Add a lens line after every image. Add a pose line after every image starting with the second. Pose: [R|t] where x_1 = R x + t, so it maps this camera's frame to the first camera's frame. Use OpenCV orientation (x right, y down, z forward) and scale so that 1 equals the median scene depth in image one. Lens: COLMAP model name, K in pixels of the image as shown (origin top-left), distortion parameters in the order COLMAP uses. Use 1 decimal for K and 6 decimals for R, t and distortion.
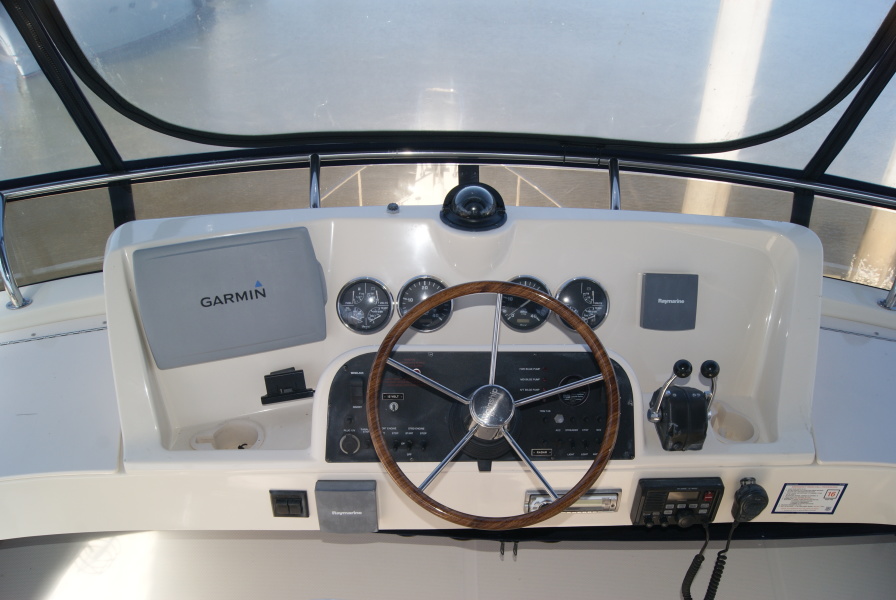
lens RADIAL K [[703.7, 0, 448.0], [0, 703.7, 300.0], [0, 0, 1]] dist [-0.108634, 0.005982]
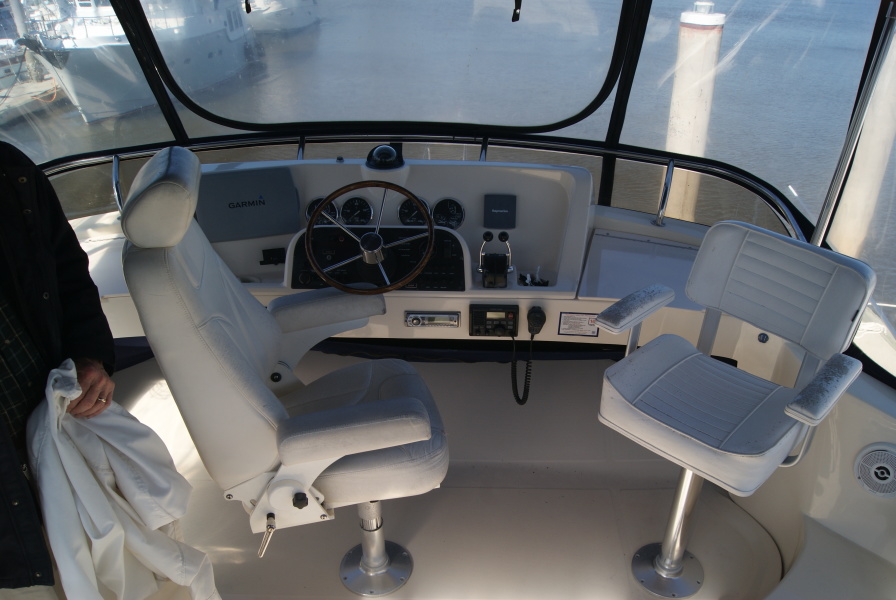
lens RADIAL K [[703.7, 0, 448.0], [0, 703.7, 300.0], [0, 0, 1]] dist [-0.108634, 0.005982]
pose [[0.997822, 0.009186, -0.065318, 0.313312], [-0.014609, 0.996440, -0.083029, 0.366019], [0.064323, 0.083802, 0.994404, -0.694886]]
